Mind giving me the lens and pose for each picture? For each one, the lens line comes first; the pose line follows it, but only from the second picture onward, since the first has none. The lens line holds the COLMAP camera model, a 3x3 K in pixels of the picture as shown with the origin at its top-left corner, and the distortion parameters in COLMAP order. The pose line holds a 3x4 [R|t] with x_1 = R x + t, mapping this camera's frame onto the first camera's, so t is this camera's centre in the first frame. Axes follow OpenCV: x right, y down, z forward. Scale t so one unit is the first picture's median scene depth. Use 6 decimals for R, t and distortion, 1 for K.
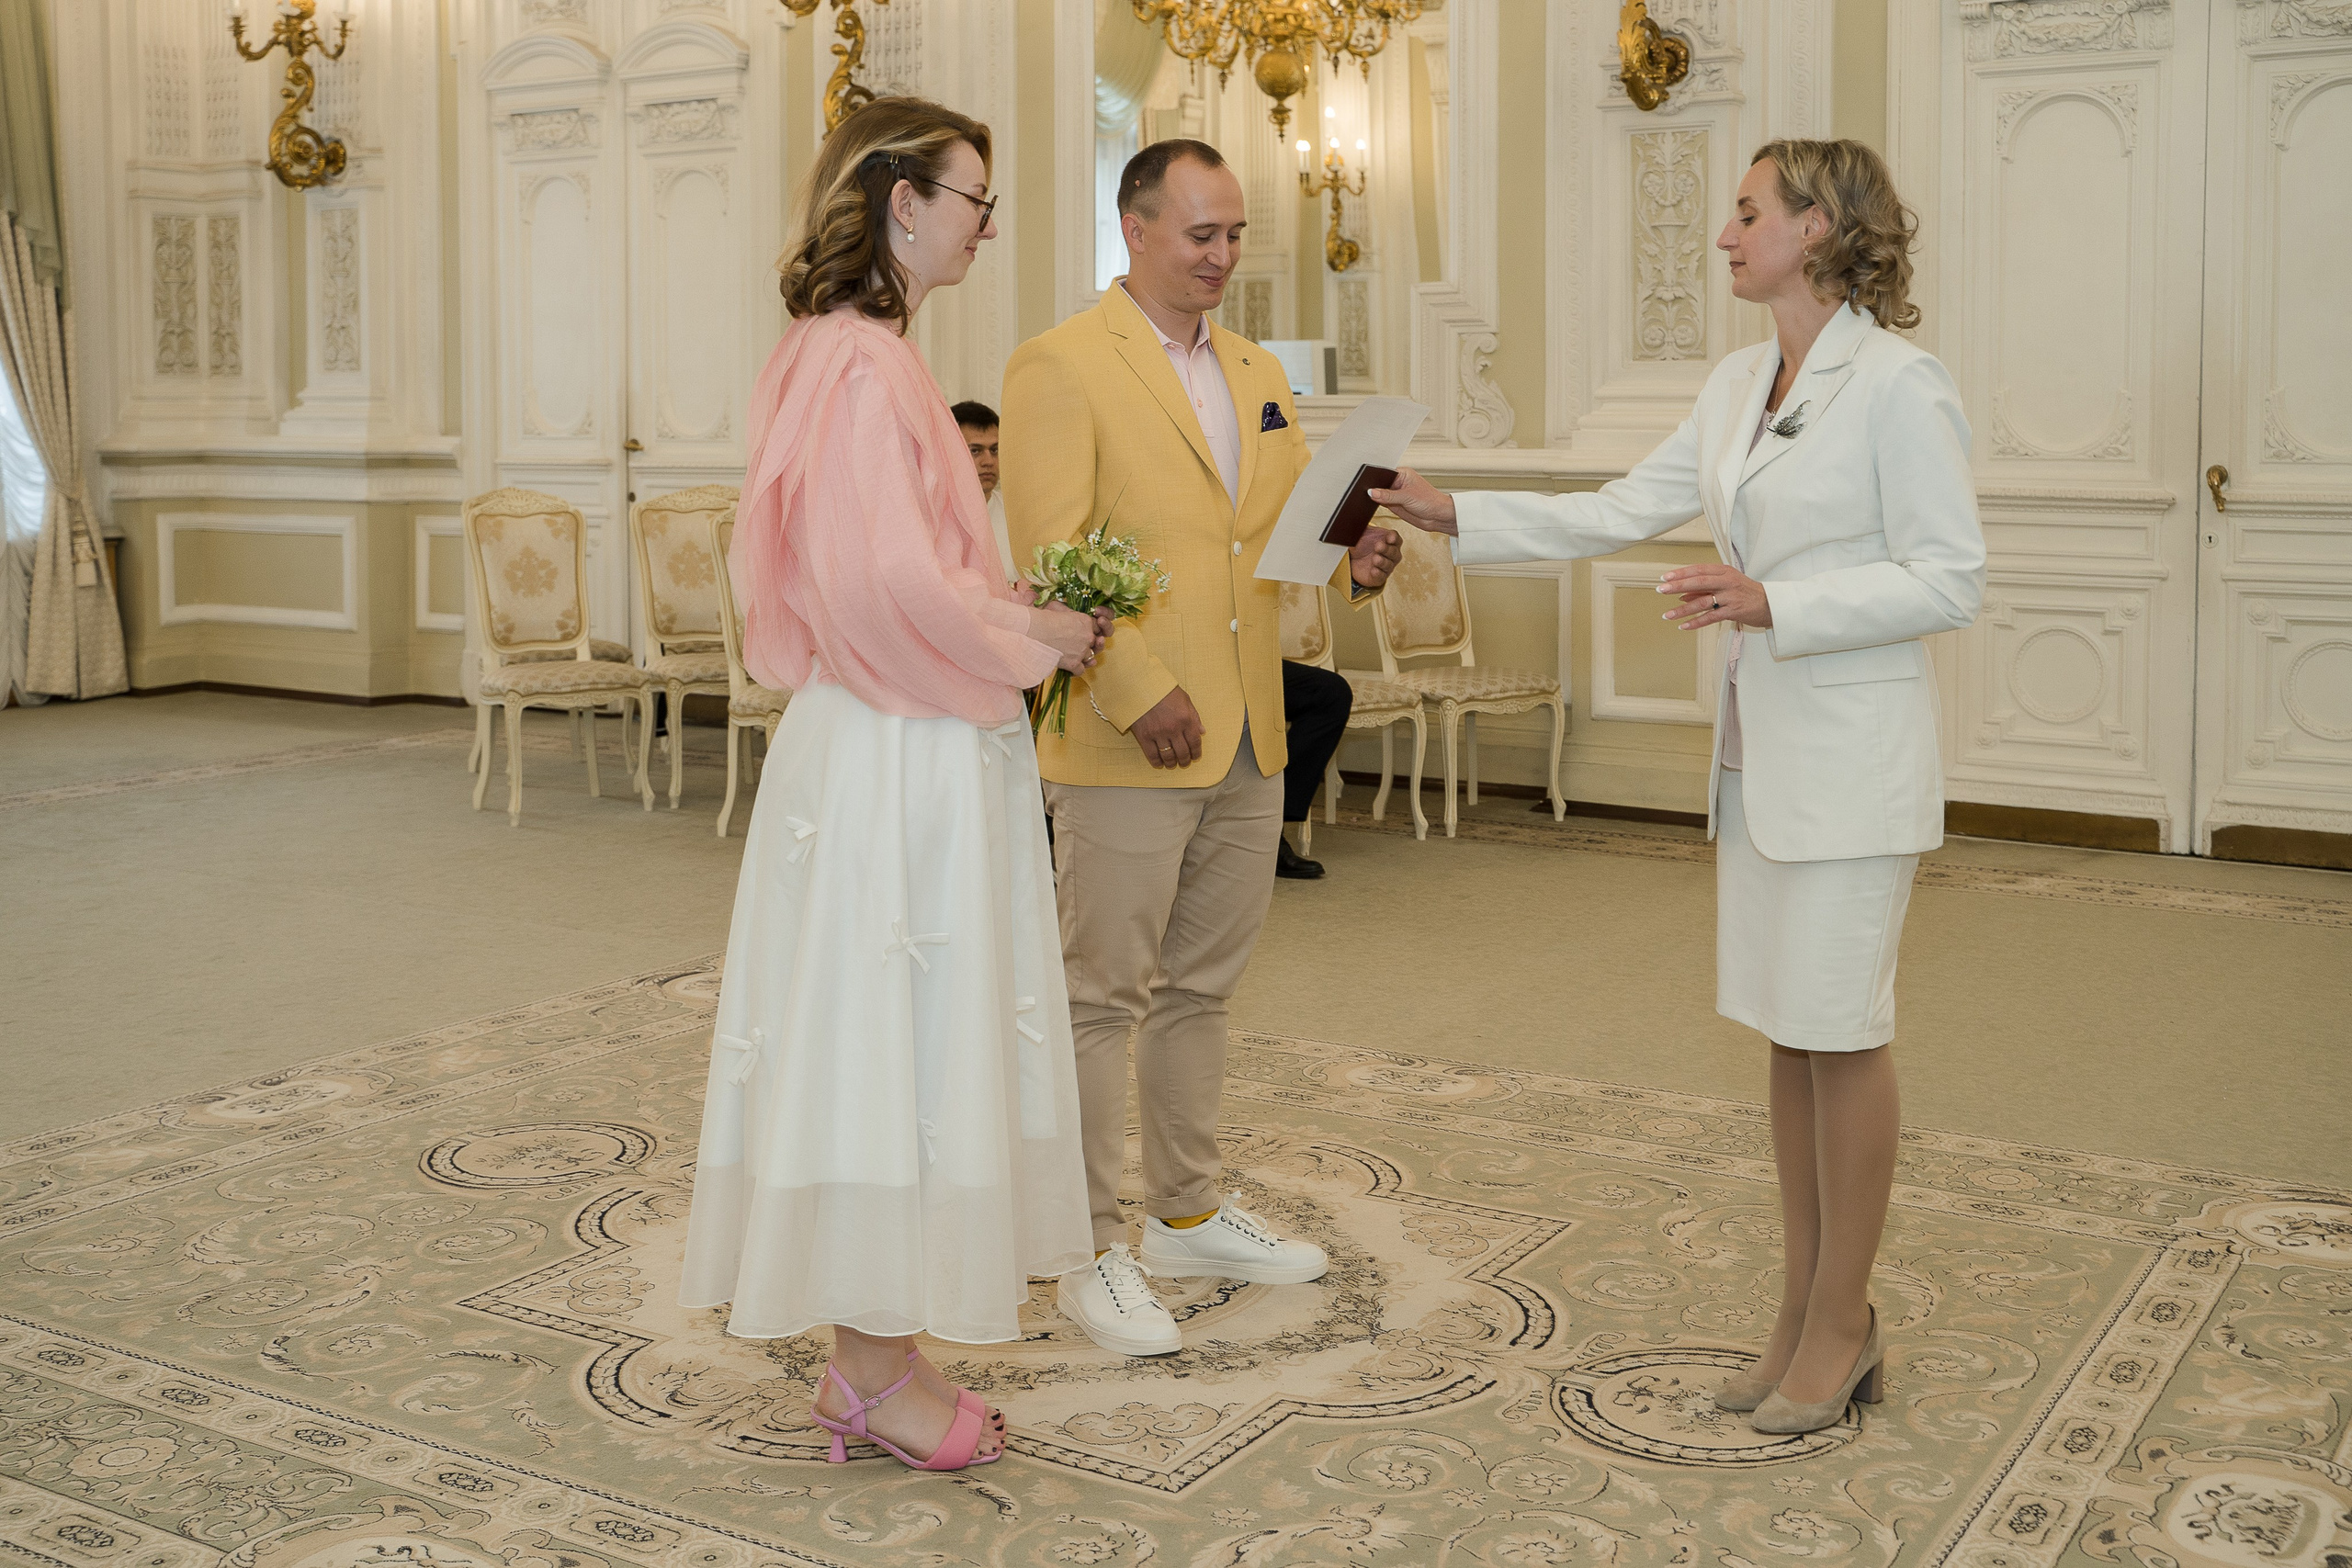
lens RADIAL K [[2512.4, 0, 1181.3], [0, 2512.4, 496.8], [0, 0, 1]] dist [-0.010290, 0.004191]
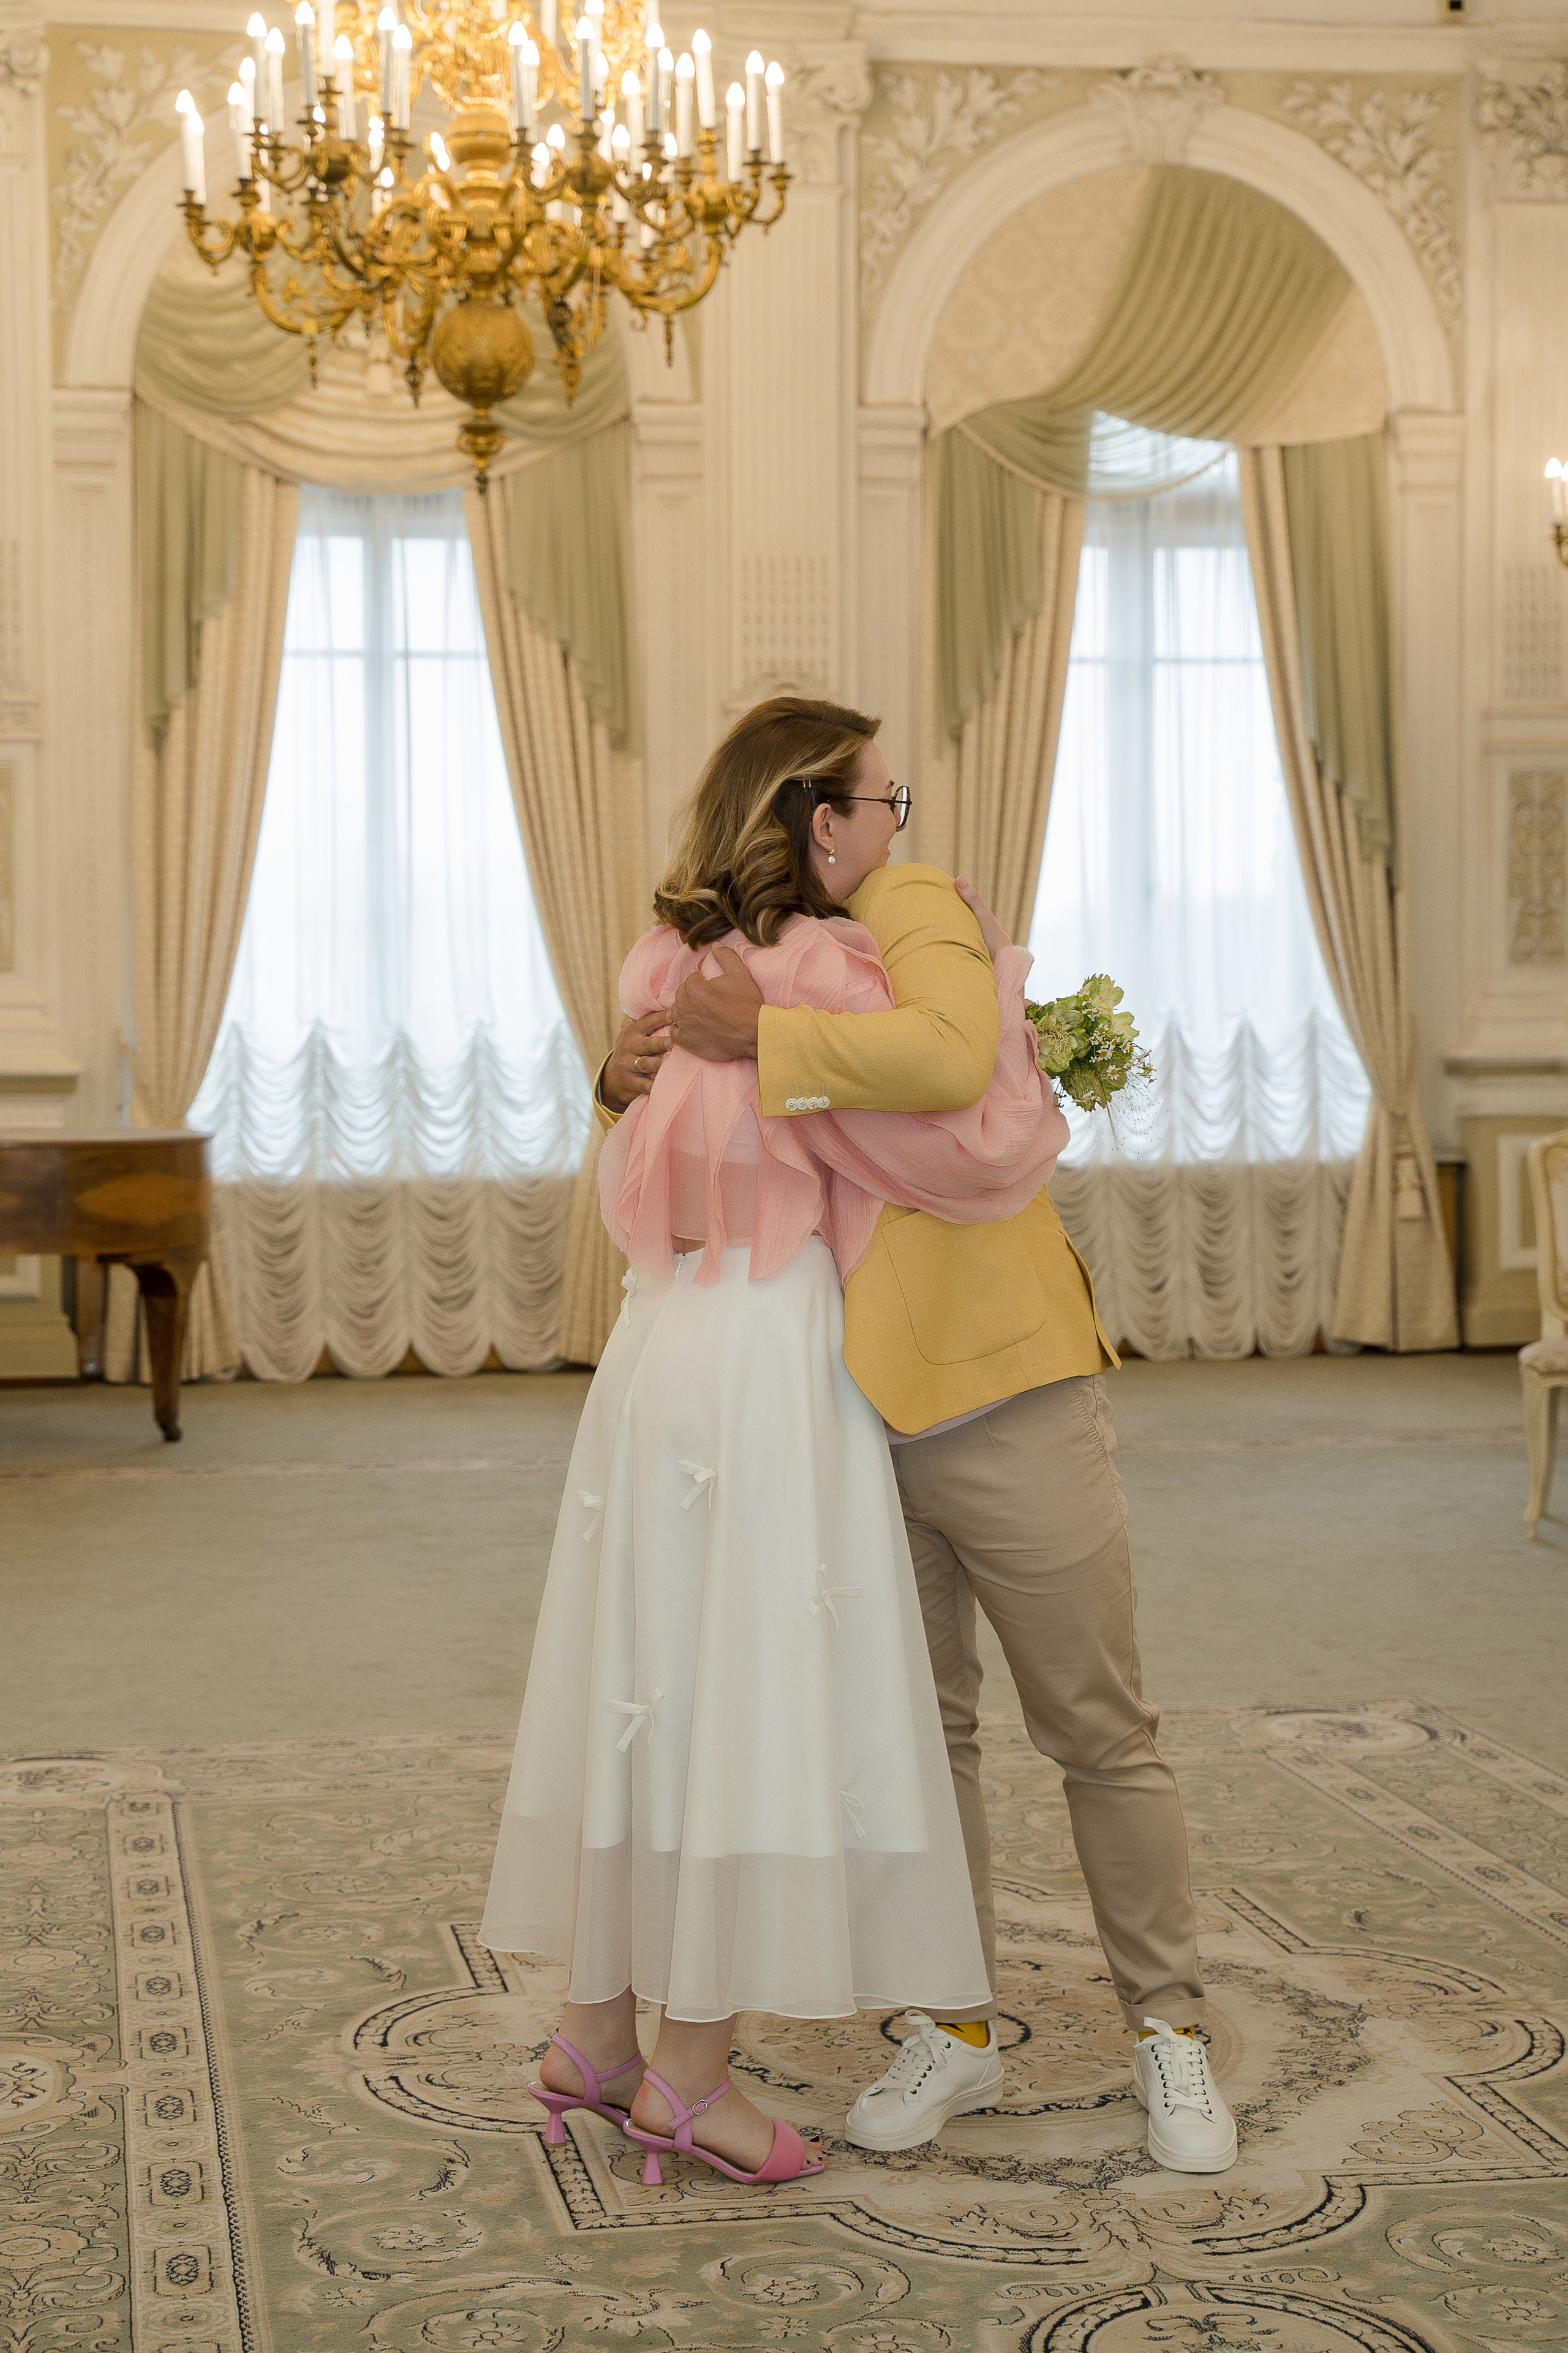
lens RADIAL K [[3359.0, 0, 633.9], [0, 3359.0, 1087.2], [0, 0, 1]] dist [0.095364, 0.026585]
pose [[0.662768, 0.018373, -0.748599, 0.243211], [-0.025052, 0.999683, 0.002356, -0.004691], [0.748405, 0.017193, 0.663019, 0.052050]]
